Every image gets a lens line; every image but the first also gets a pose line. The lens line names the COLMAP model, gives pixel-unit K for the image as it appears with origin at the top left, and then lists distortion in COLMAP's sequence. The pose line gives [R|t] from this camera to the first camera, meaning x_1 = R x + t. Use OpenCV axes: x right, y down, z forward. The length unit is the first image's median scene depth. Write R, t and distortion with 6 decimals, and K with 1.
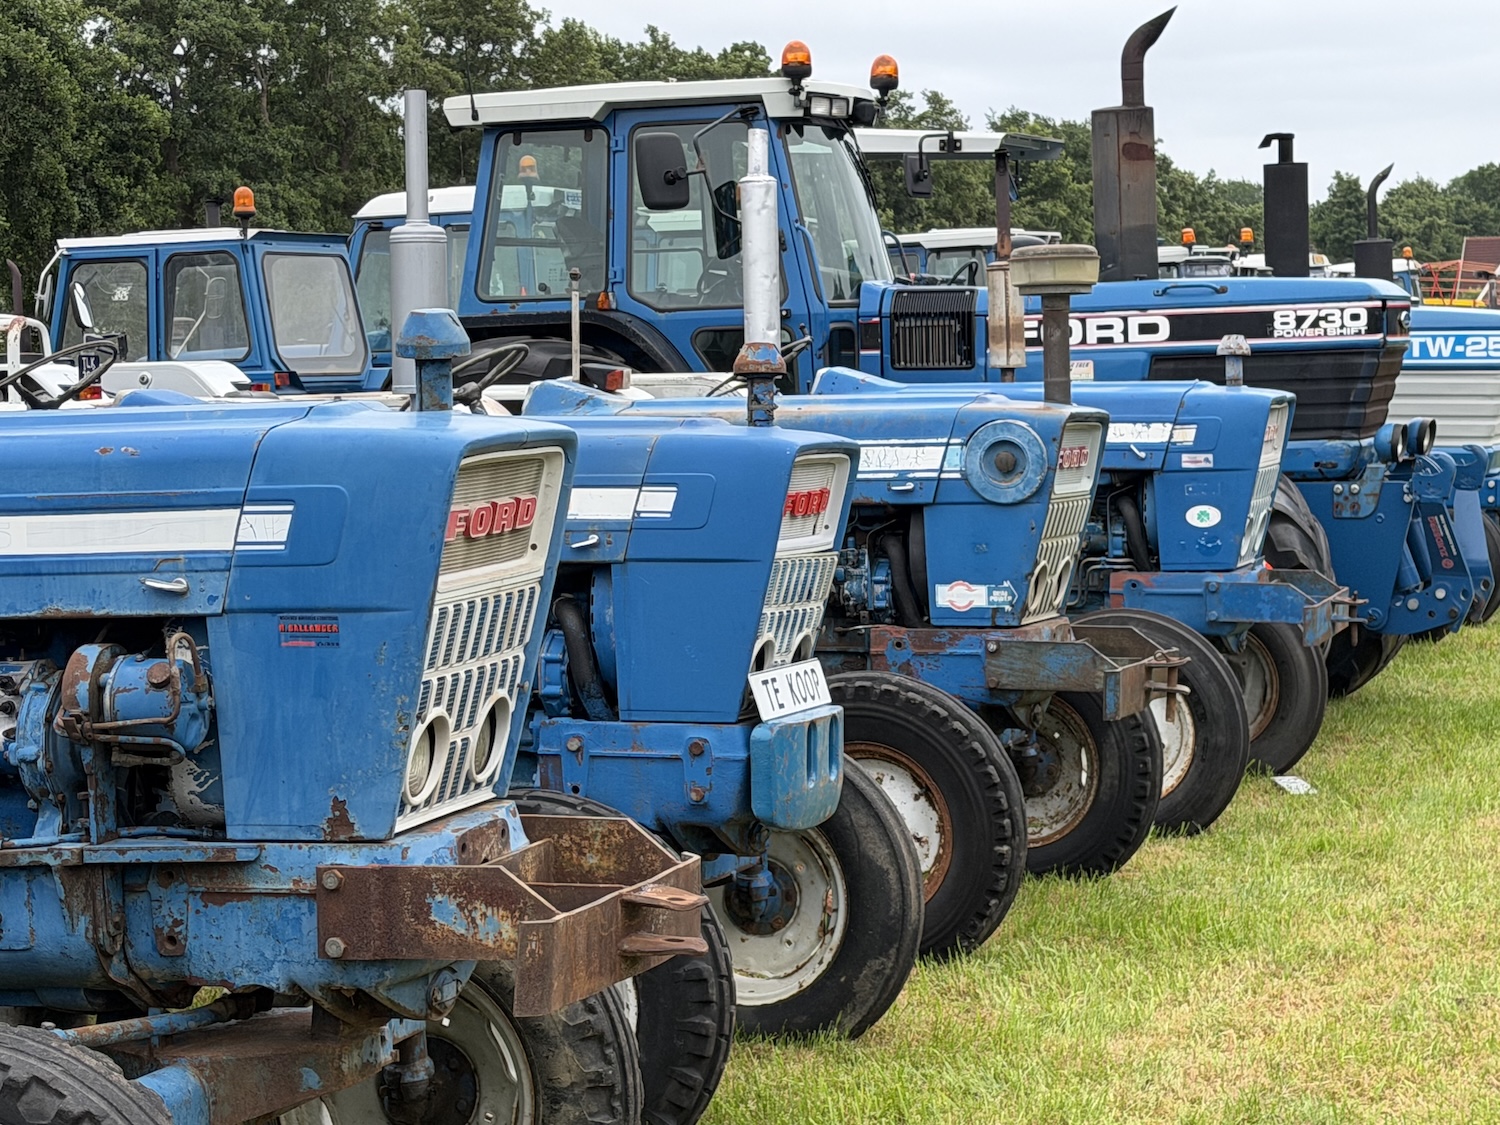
lens RADIAL K [[3683.6, 0, 750.0], [0, 3683.6, 562.5], [0, 0, 1]] dist [0.119053, 0.704353]
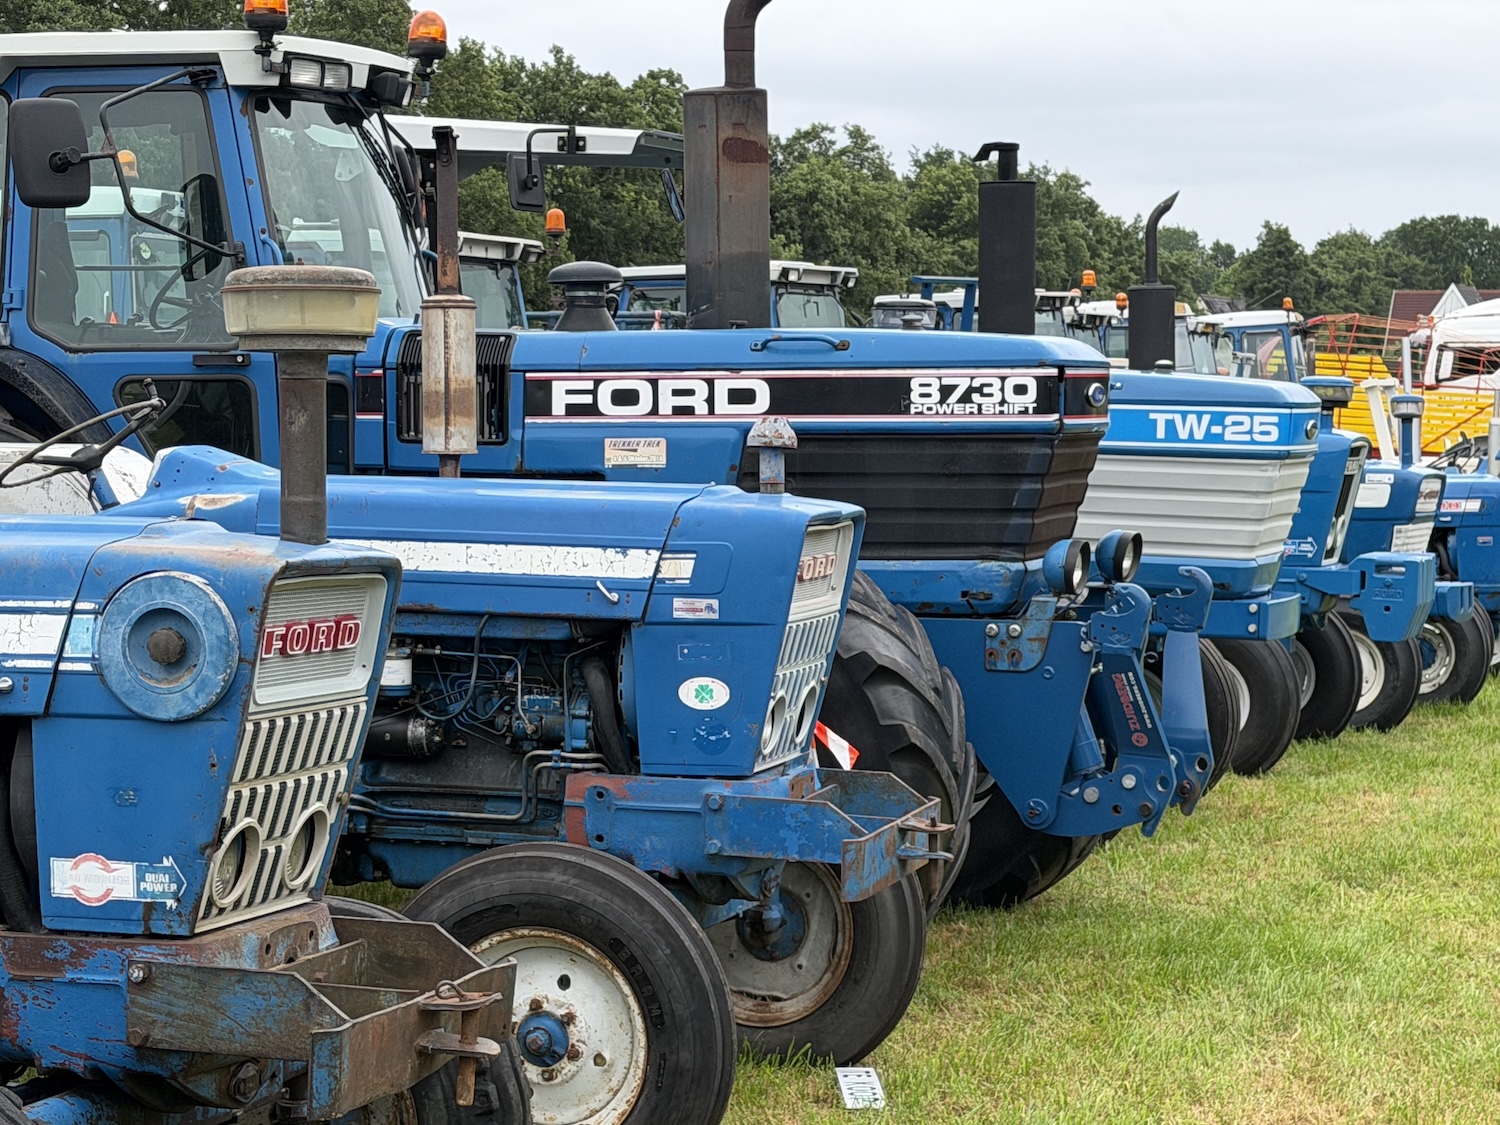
lens RADIAL K [[3683.6, 0, 750.0], [0, 3683.6, 562.5], [0, 0, 1]] dist [0.119053, 0.704353]
pose [[0.999473, 0.026895, 0.018151, 0.097096], [-0.026731, 0.999600, -0.009217, -0.024497], [-0.018392, 0.008727, 0.999793, 0.284448]]
